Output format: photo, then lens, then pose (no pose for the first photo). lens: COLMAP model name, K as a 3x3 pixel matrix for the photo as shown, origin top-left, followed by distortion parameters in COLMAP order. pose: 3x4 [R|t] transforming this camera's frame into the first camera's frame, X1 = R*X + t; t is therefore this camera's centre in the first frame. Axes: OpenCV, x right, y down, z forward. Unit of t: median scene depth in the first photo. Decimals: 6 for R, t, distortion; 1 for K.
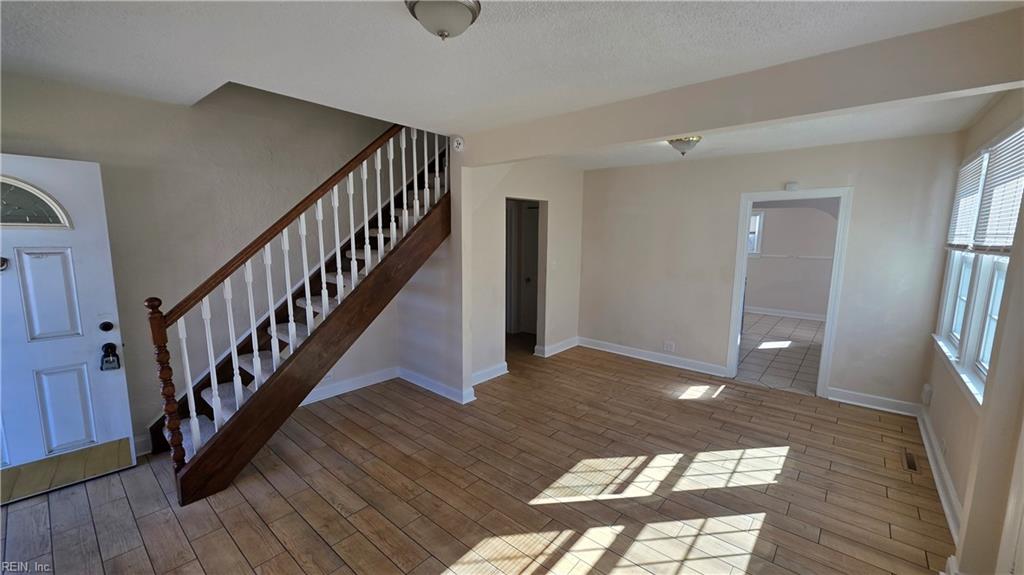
lens RADIAL K [[409.3, 0, 512.0], [0, 409.3, 287.5], [0, 0, 1]] dist [0.000349, 0.000022]
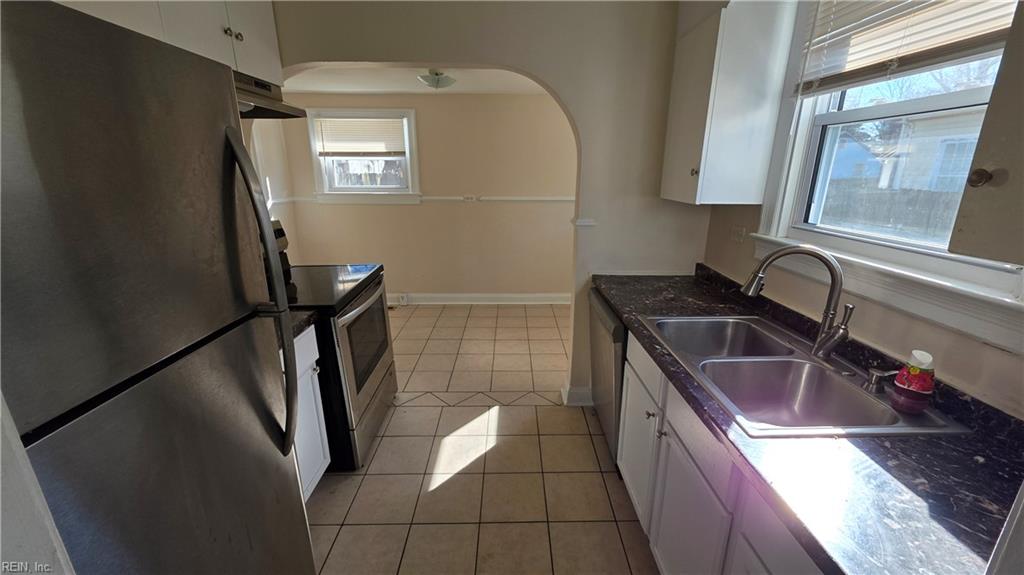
lens RADIAL K [[408.2, 0, 517.4], [0, 408.2, 293.4], [0, 0, 1]] dist [0.001442, 0.000163]
pose [[0.747339, -0.196431, 0.634744, 0.663165], [0.092099, 0.976705, 0.193819, -0.095280], [-0.658029, -0.086389, 0.748020, 0.995264]]
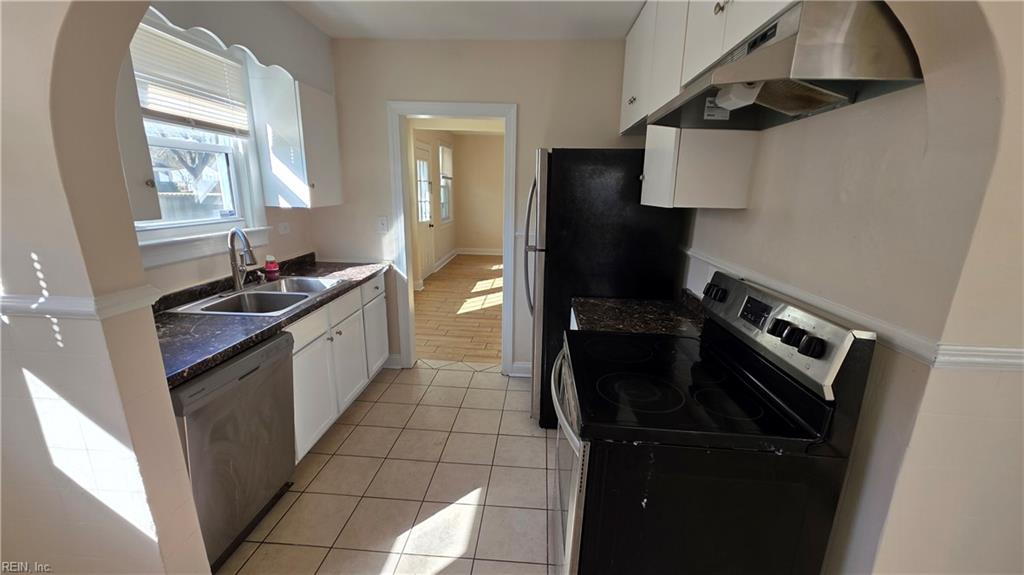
lens RADIAL K [[408.2, 0, 517.4], [0, 408.2, 293.4], [0, 0, 1]] dist [0.001442, 0.000163]
pose [[-0.798998, 0.124212, -0.588365, 1.142740], [-0.112201, 0.930456, 0.348802, -0.208278], [0.590773, 0.344708, -0.729496, 1.834179]]
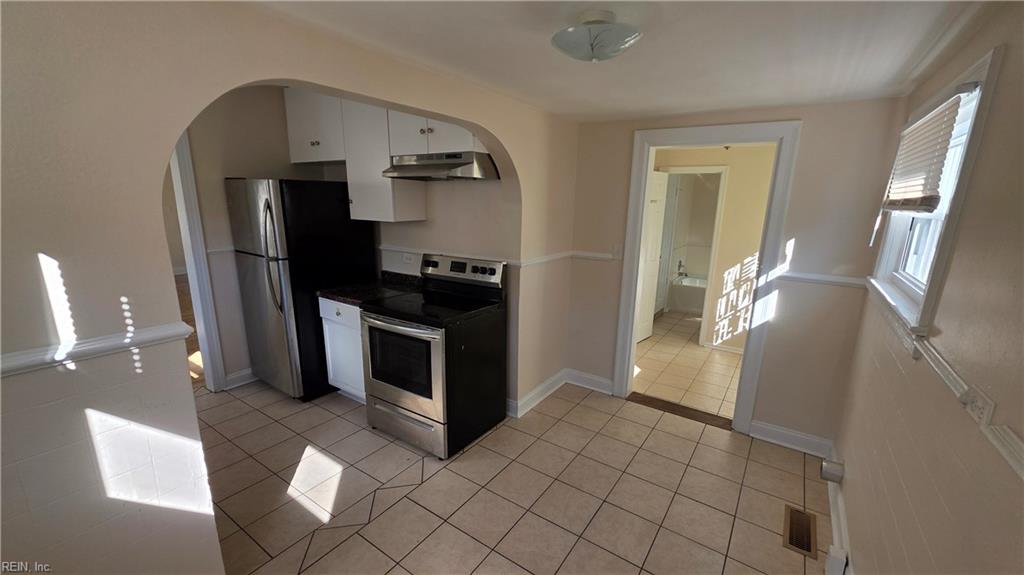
lens RADIAL K [[408.2, 0, 517.4], [0, 408.2, 293.4], [0, 0, 1]] dist [0.001442, 0.000163]
pose [[0.114024, 0.220130, -0.968783, 1.589484], [-0.159961, 0.966488, 0.200782, -0.222181], [0.980516, 0.132073, 0.145415, 1.701845]]
